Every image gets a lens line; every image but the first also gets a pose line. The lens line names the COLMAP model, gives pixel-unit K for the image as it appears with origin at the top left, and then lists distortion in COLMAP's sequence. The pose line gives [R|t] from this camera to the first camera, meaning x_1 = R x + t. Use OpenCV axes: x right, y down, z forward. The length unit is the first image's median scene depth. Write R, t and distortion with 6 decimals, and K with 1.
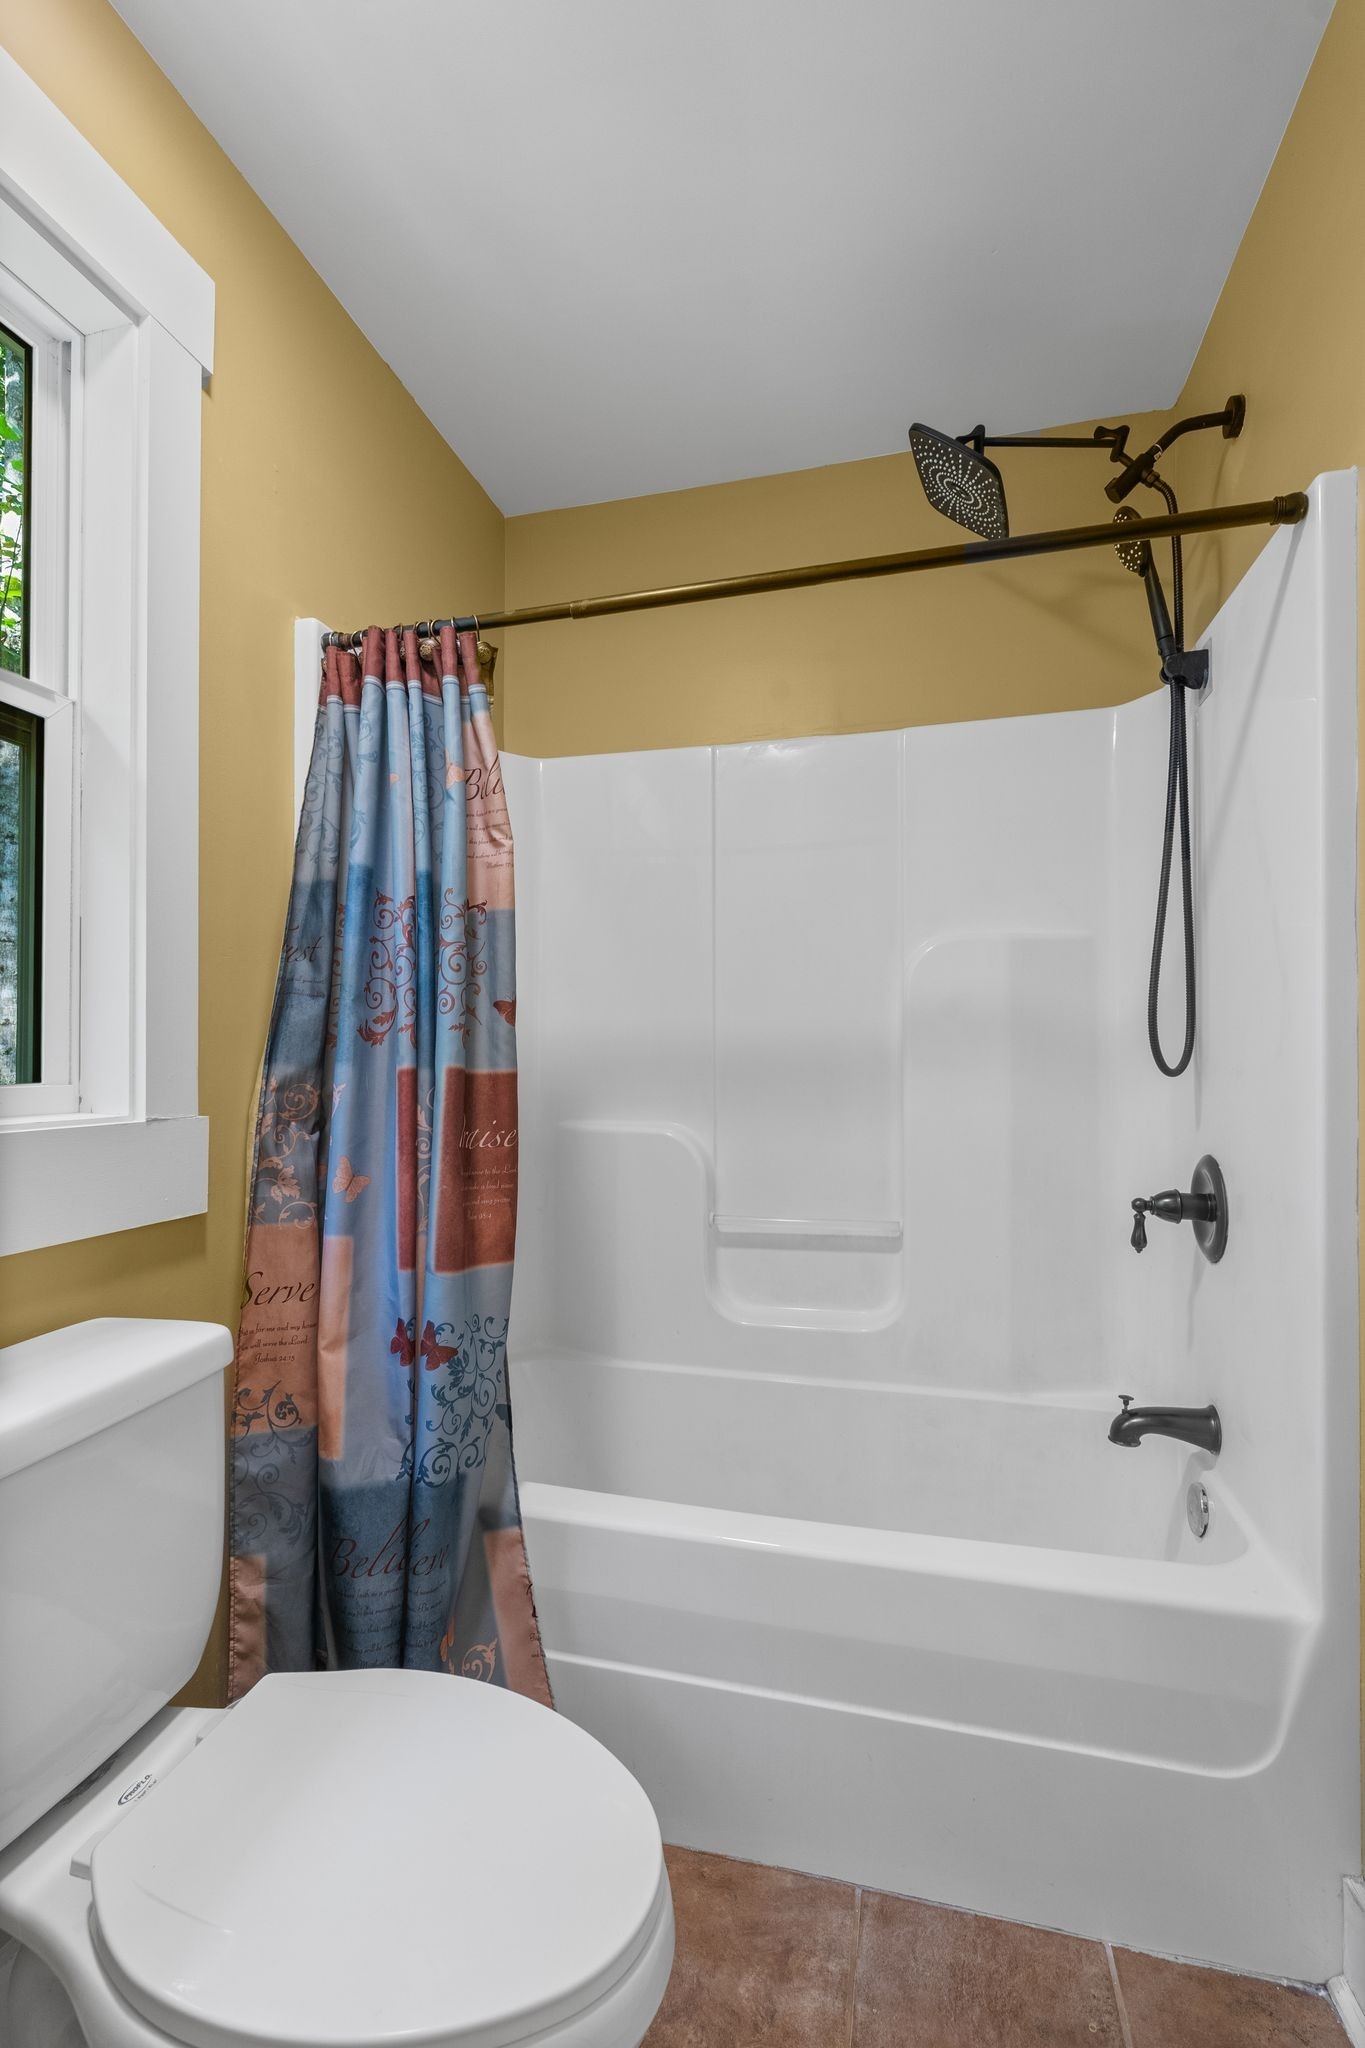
lens RADIAL K [[902.5, 0, 671.2], [0, 902.5, 1024.4], [0, 0, 1]] dist [-0.008943, 0.000359]
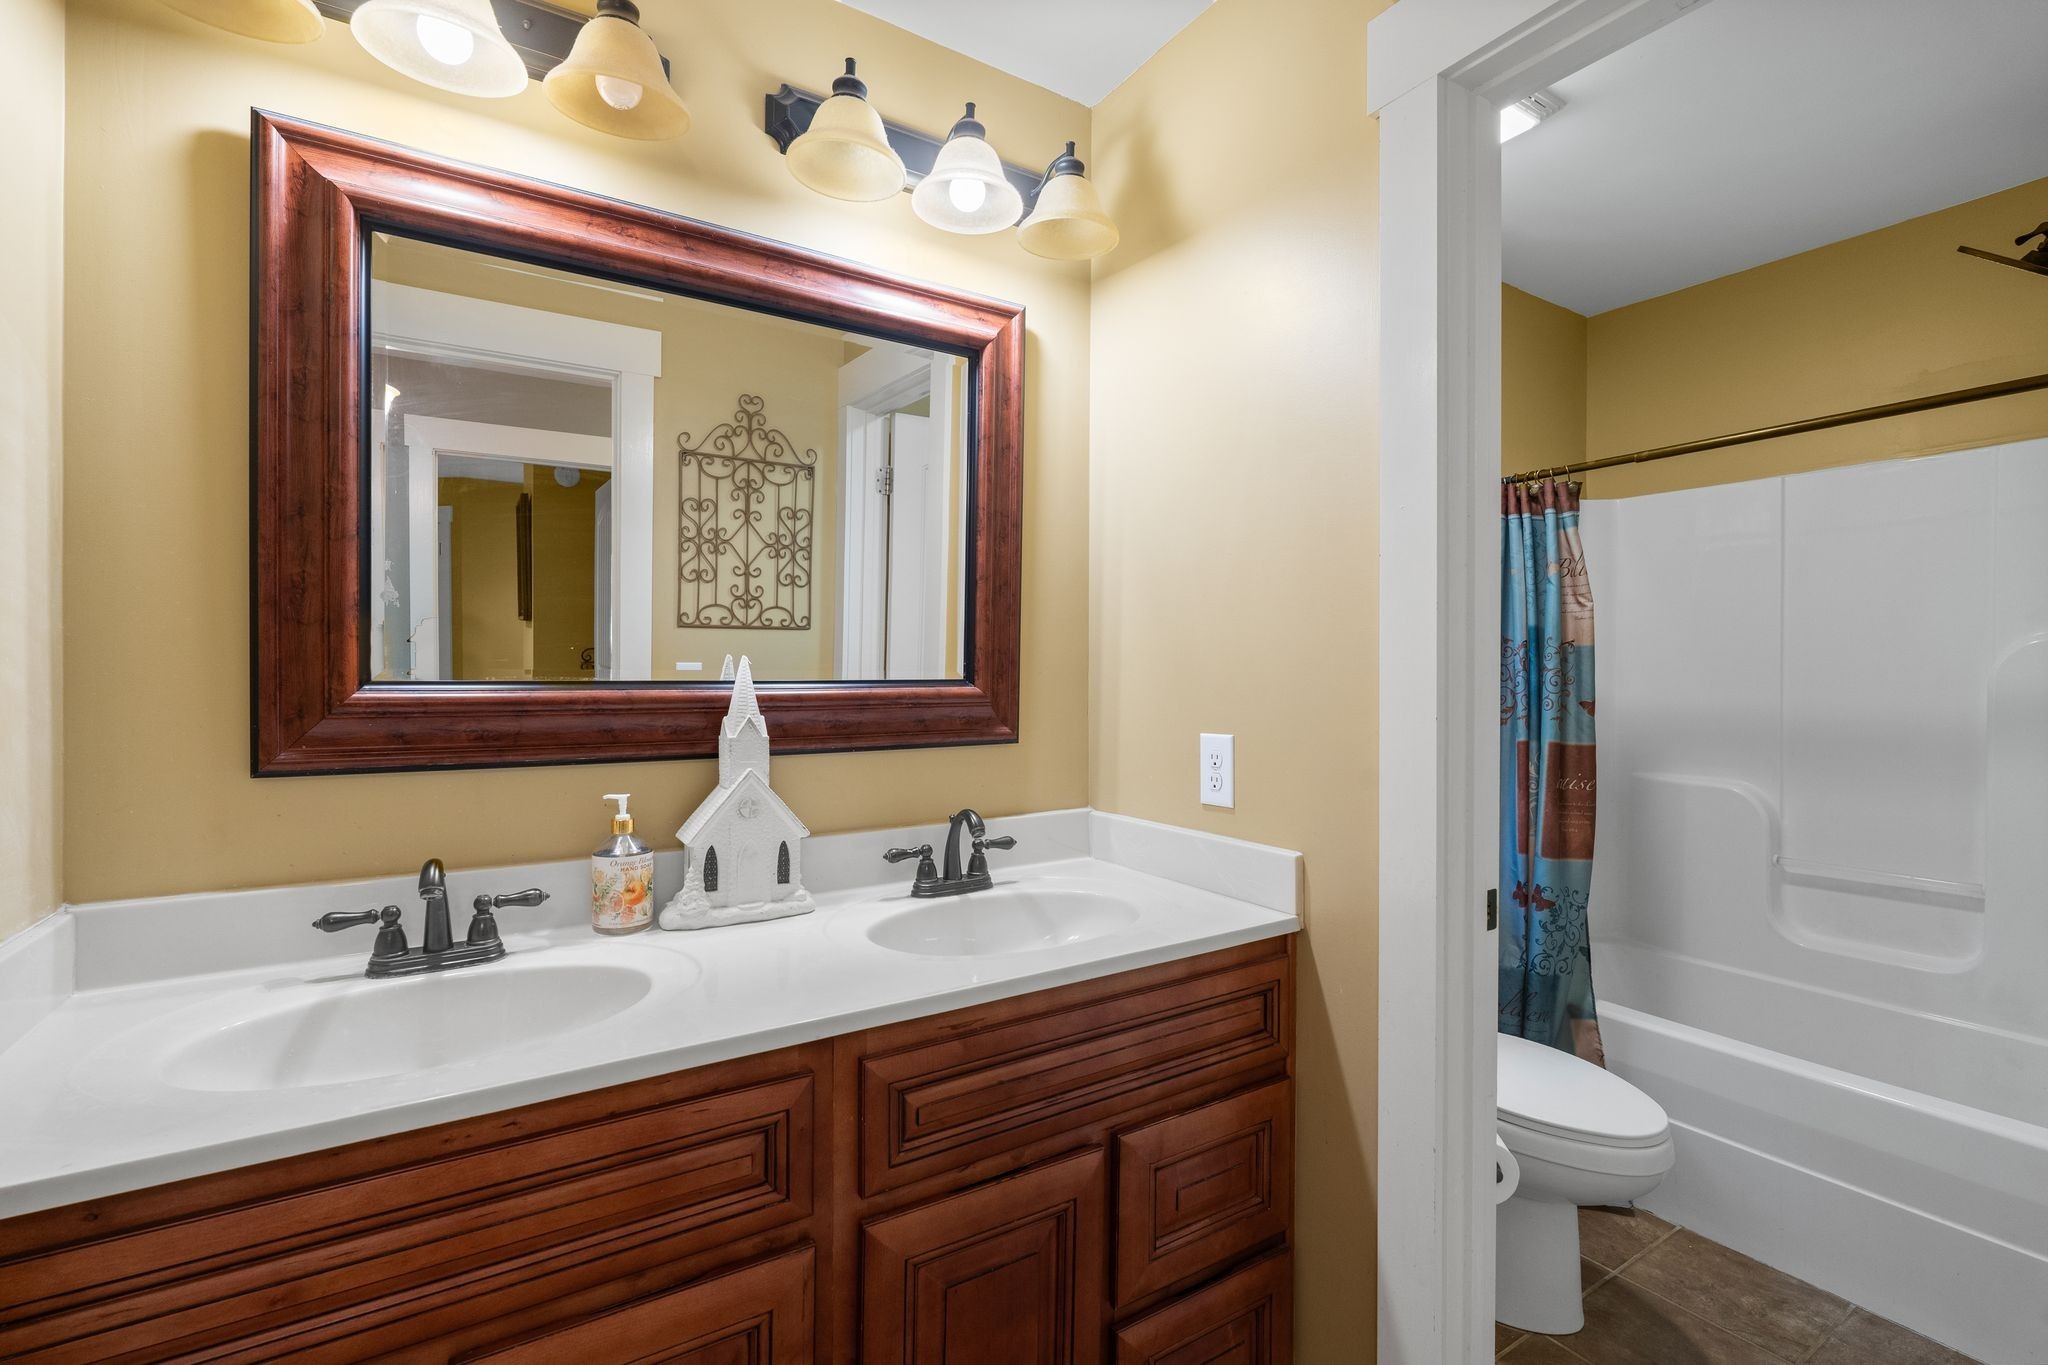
lens RADIAL K [[902.5, 0, 1028.1], [0, 902.5, 681.9], [0, 0, 1]] dist [-0.008943, 0.000359]
pose [[0.740289, 0.009644, -0.672219, 0.165660], [0.017942, 0.999258, 0.034095, -0.138732], [0.672049, -0.037301, 0.739567, -0.912054]]
